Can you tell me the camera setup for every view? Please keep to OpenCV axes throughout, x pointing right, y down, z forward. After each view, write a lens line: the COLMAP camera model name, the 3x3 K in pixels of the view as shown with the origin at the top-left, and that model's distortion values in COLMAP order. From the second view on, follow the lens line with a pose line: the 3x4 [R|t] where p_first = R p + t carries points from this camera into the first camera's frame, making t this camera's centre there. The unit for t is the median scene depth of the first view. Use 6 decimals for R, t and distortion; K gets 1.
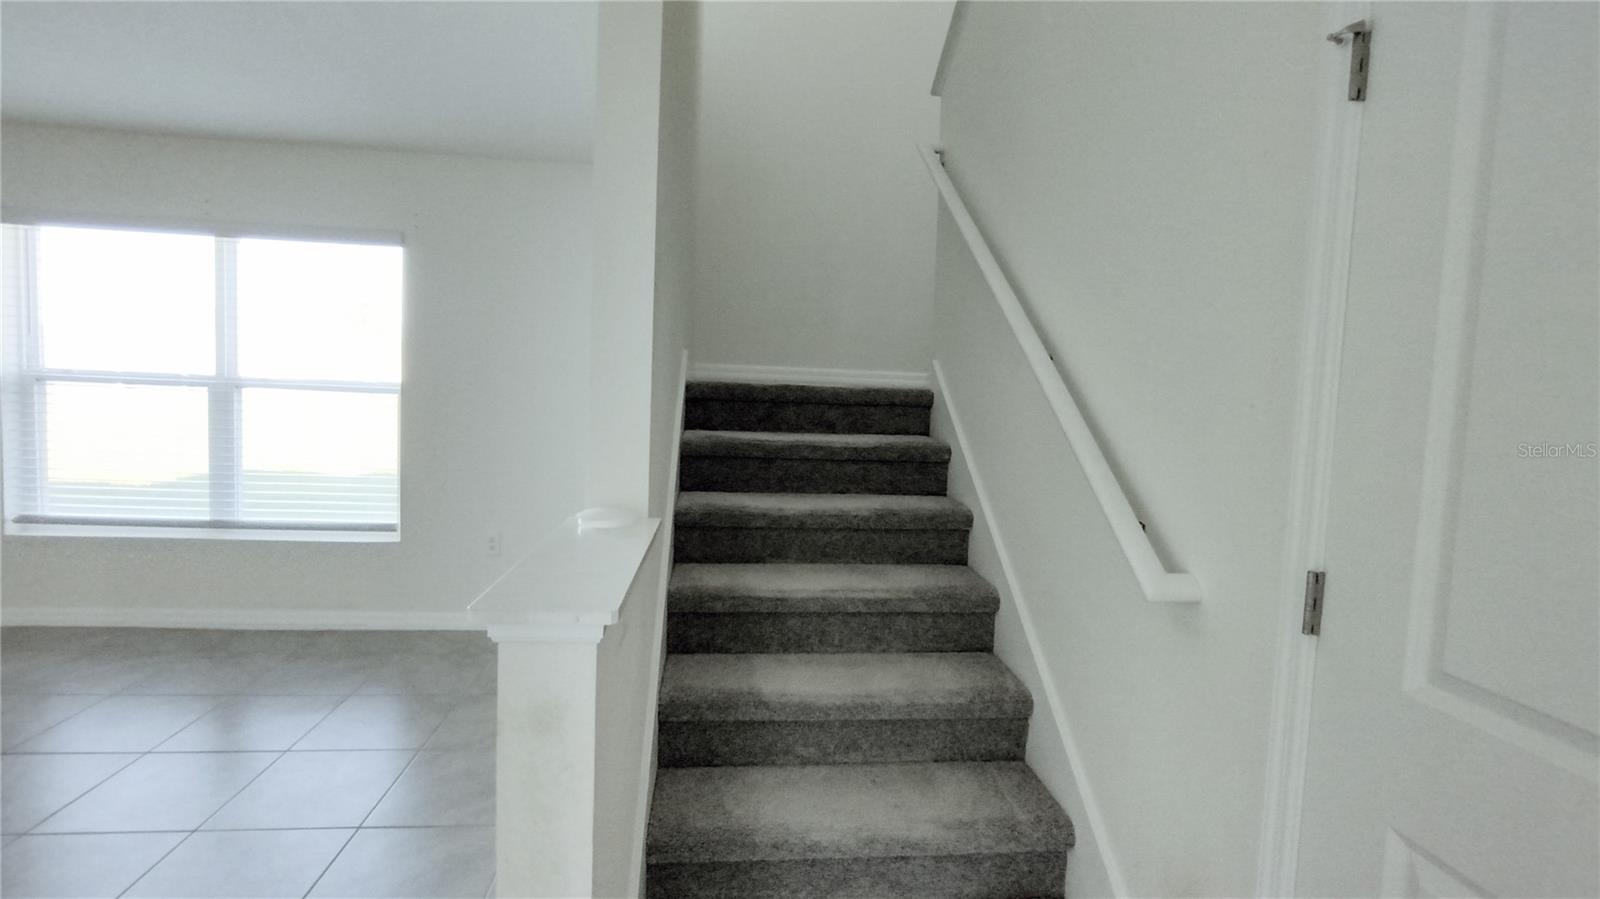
lens RADIAL K [[731.7, 0, 791.7], [0, 731.7, 424.0], [0, 0, 1]] dist [-0.001759, -0.000026]
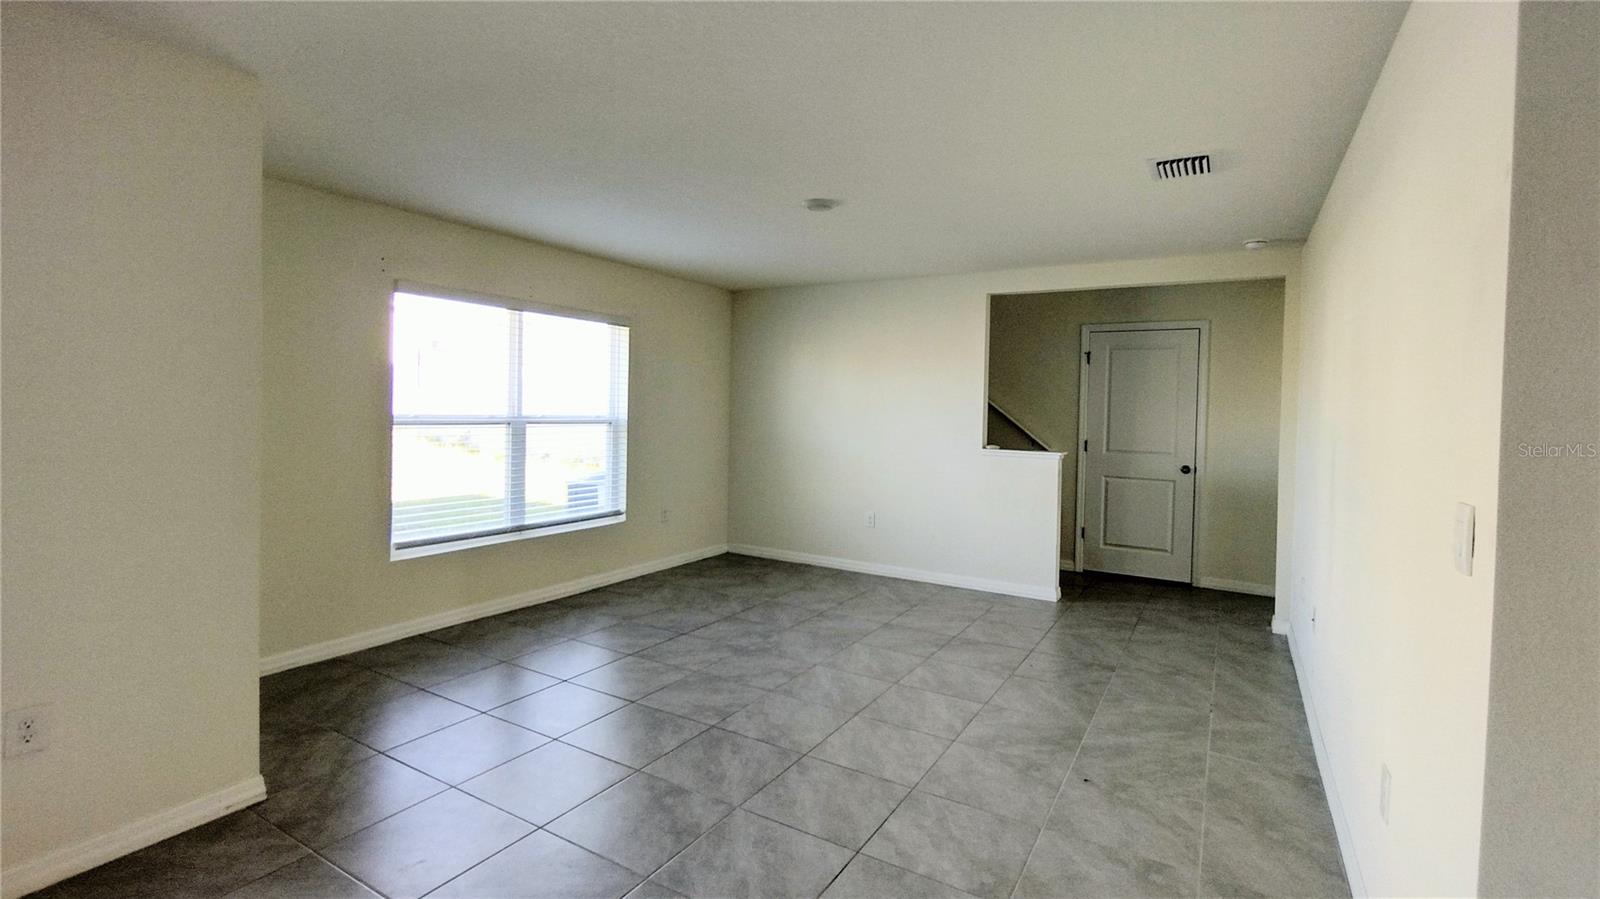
lens RADIAL K [[731.7, 0, 791.7], [0, 731.7, 424.0], [0, 0, 1]] dist [-0.001759, -0.000026]
pose [[0.606976, -0.052721, 0.792969, -1.527769], [0.049698, 0.998362, 0.028336, -0.063976], [-0.793164, 0.022209, 0.608602, -0.203940]]
